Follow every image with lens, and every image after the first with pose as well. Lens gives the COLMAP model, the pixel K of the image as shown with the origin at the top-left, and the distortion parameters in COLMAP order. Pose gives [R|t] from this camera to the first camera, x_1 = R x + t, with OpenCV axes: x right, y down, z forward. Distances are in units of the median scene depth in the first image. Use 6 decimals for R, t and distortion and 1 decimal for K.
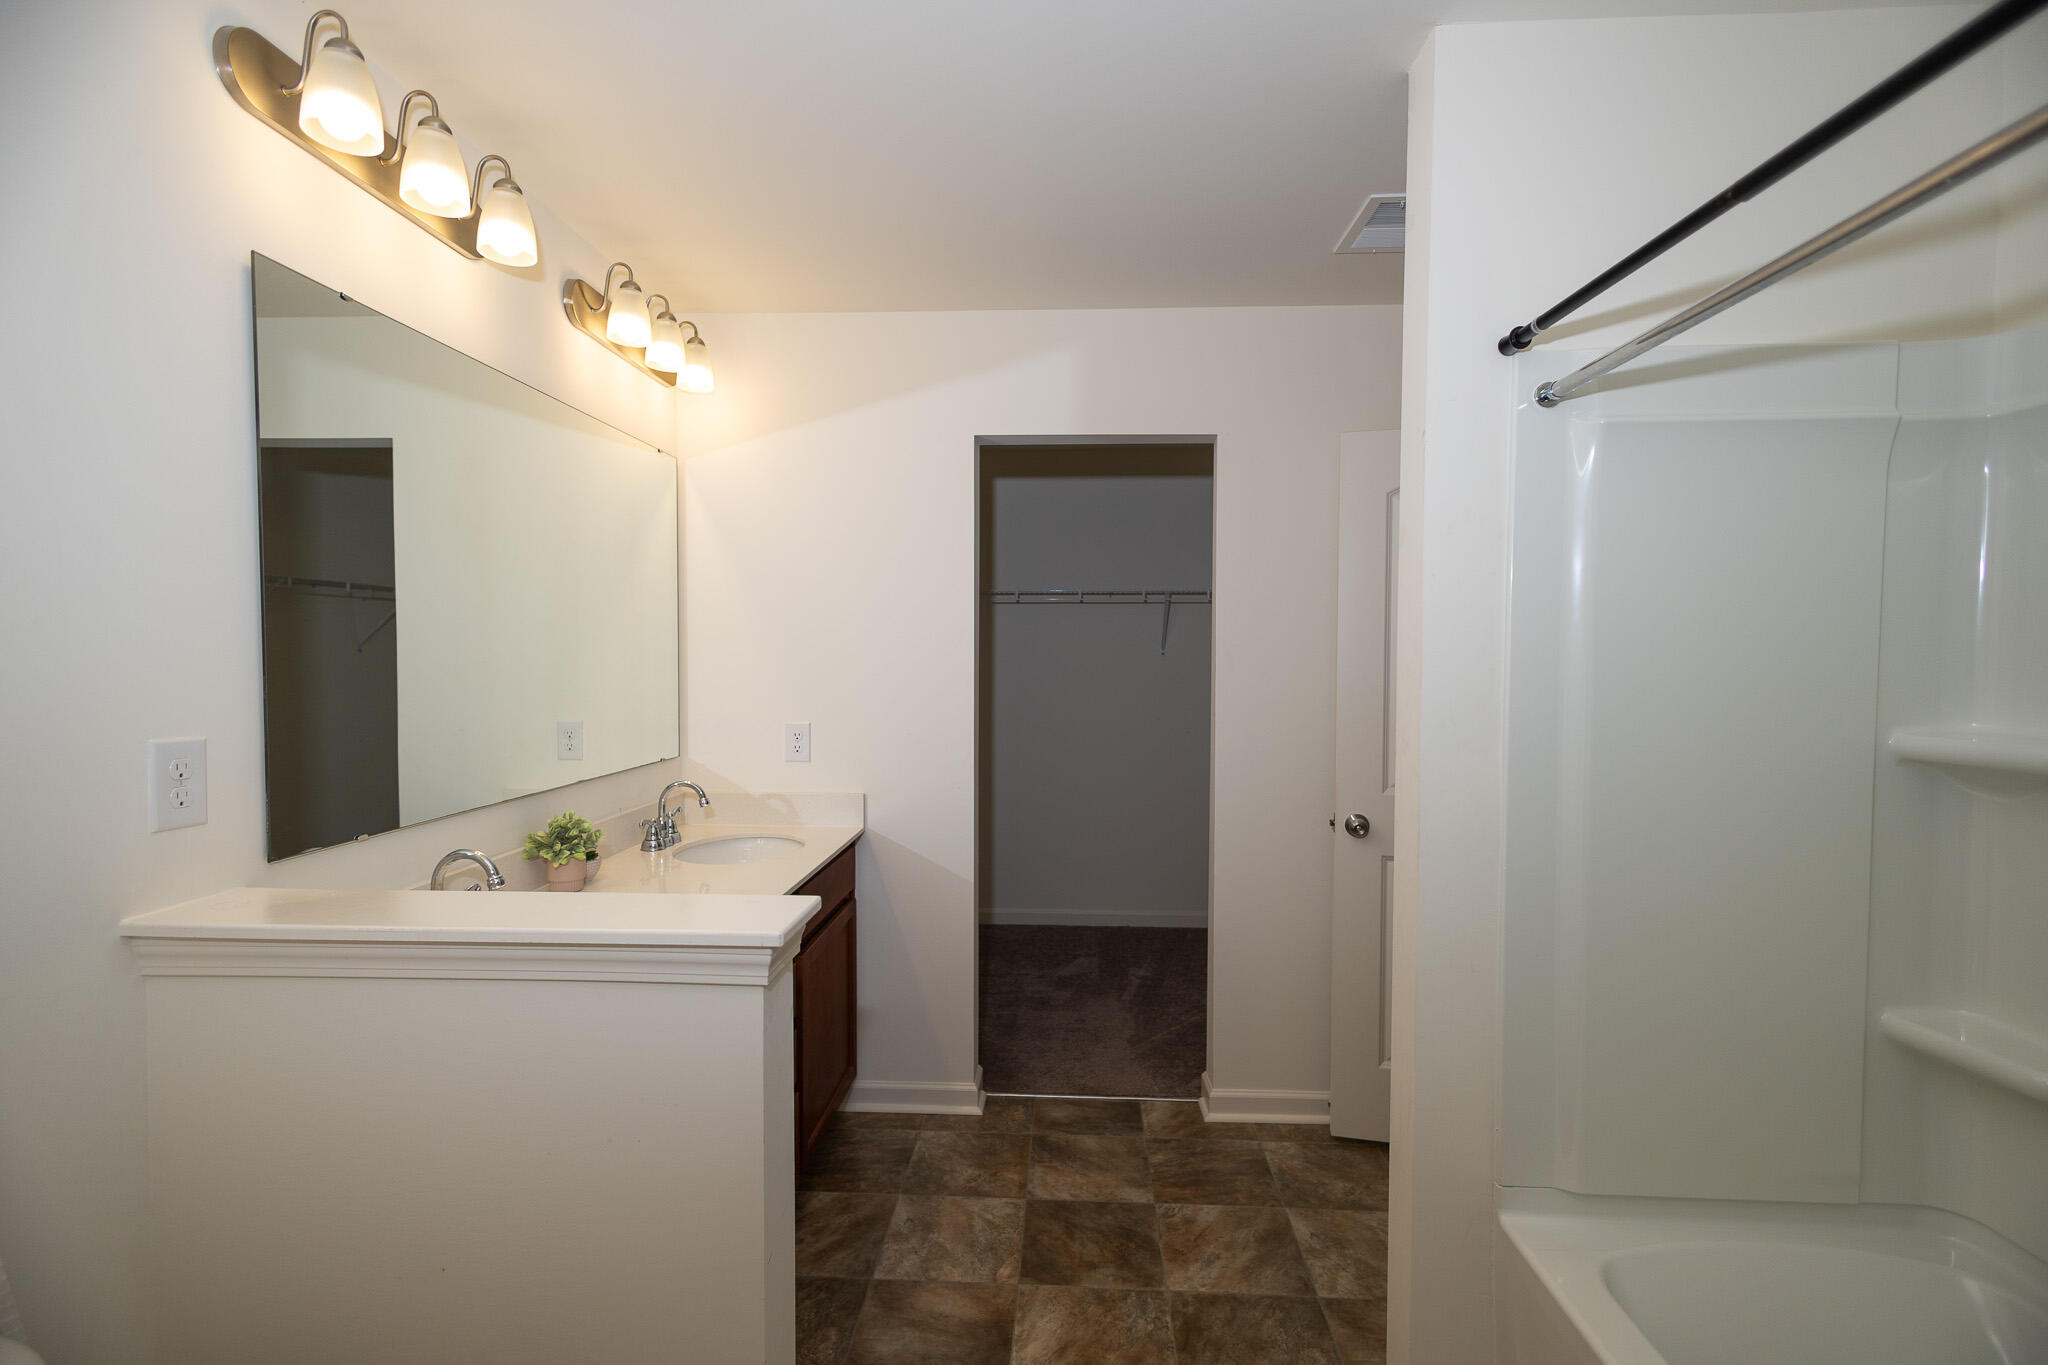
lens RADIAL K [[947.7, 0, 1024.1], [0, 947.7, 680.1], [0, 0, 1]] dist [0.013115, 0.001404]
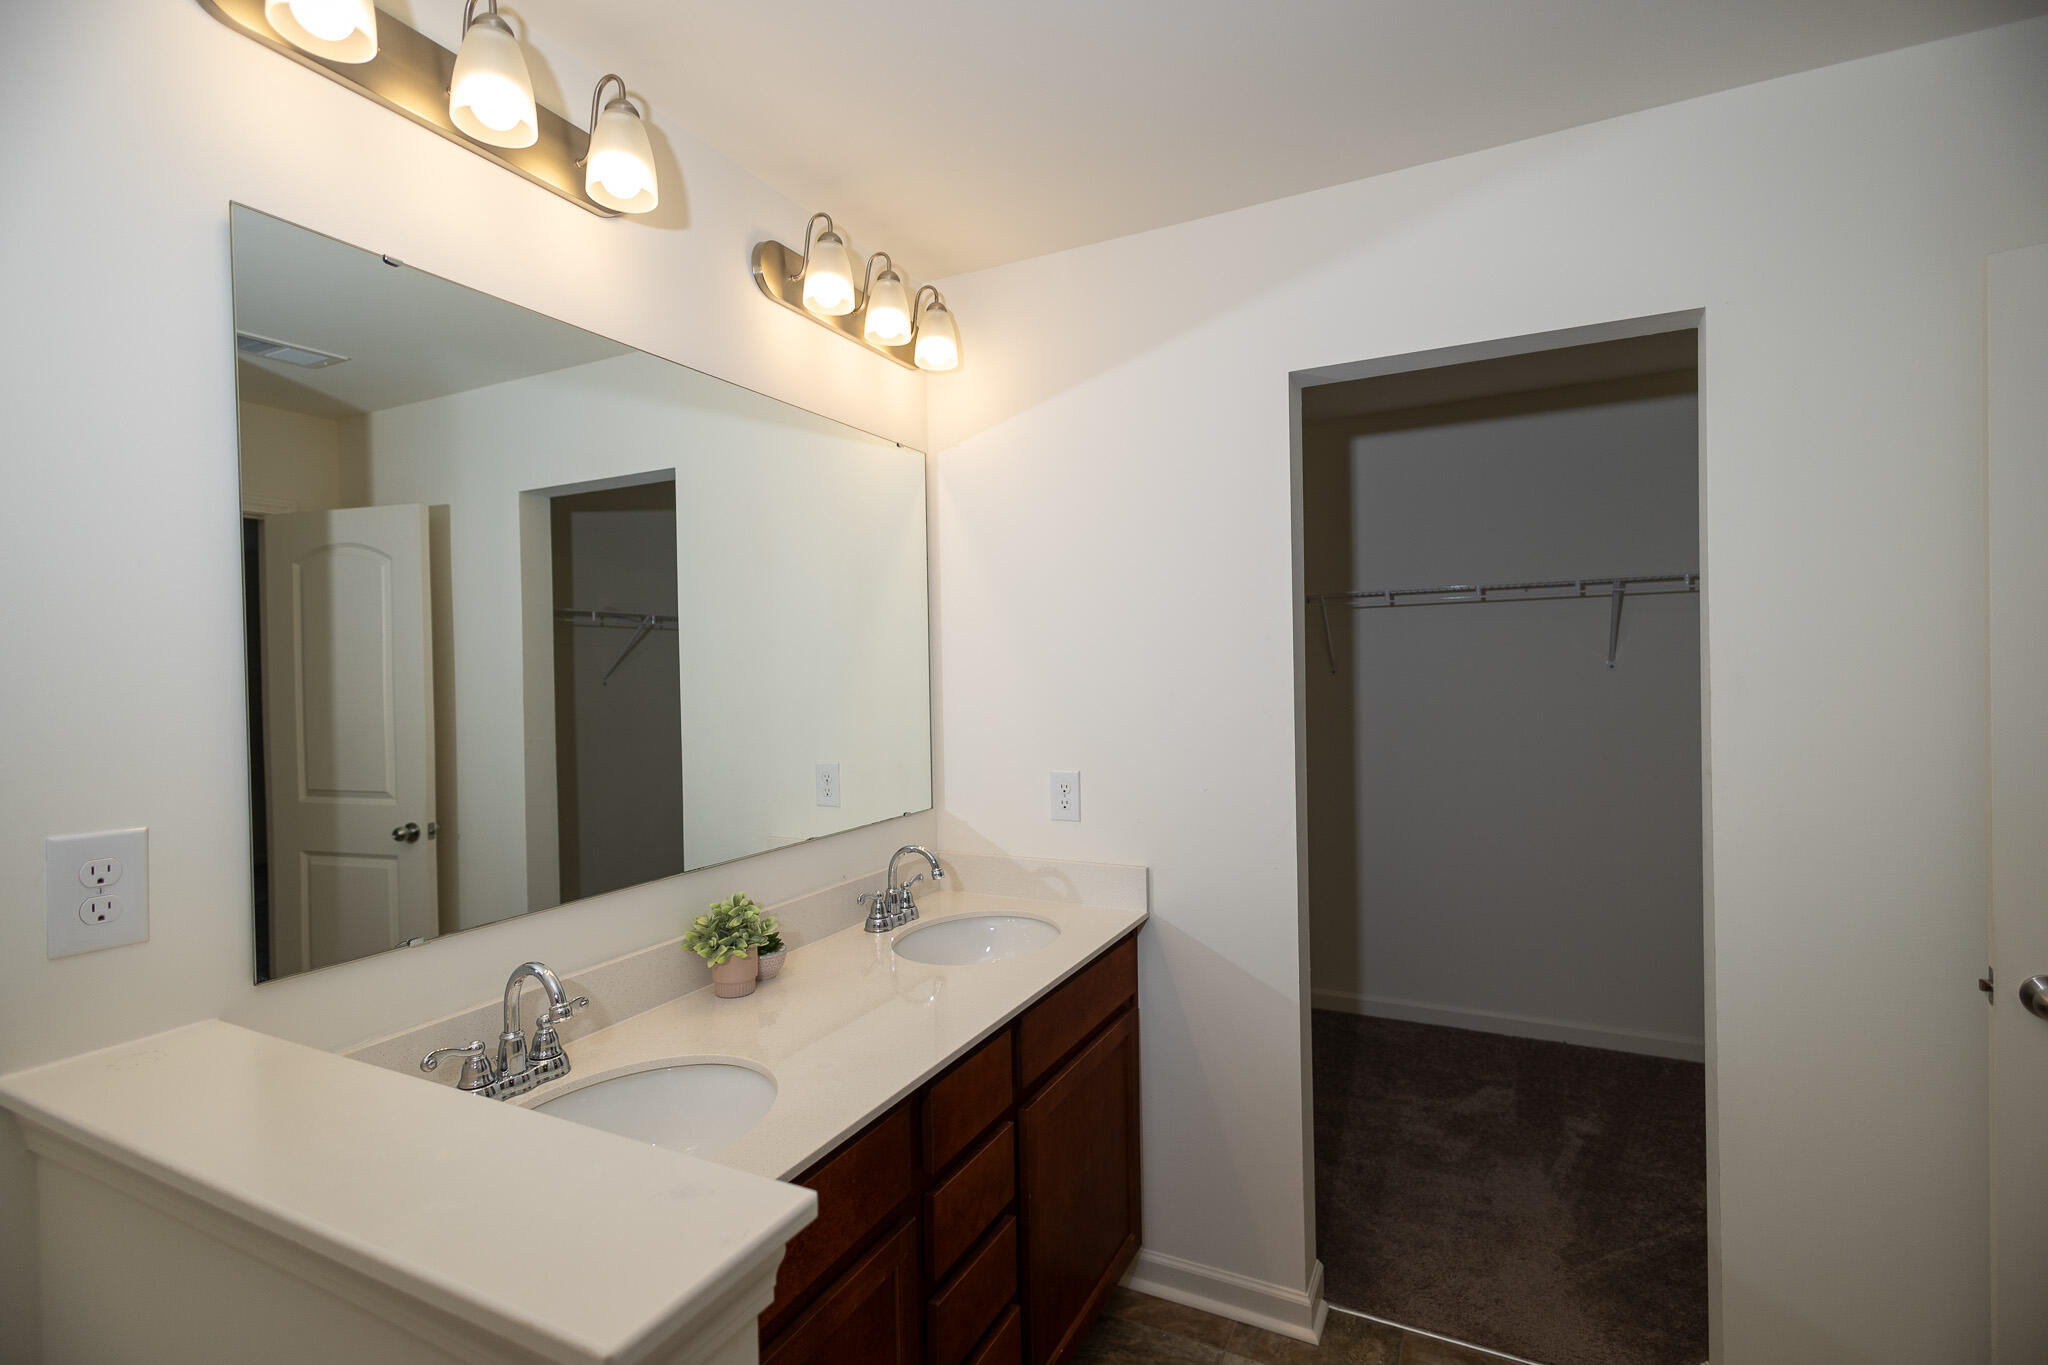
lens RADIAL K [[947.7, 0, 1018.2], [0, 947.7, 681.8], [0, 0, 1]] dist [0.013115, 0.001404]
pose [[0.914151, -0.016452, -0.405039, 0.045364], [0.011346, 0.999823, -0.015005, -0.017800], [0.405215, 0.009121, 0.914176, 0.265455]]
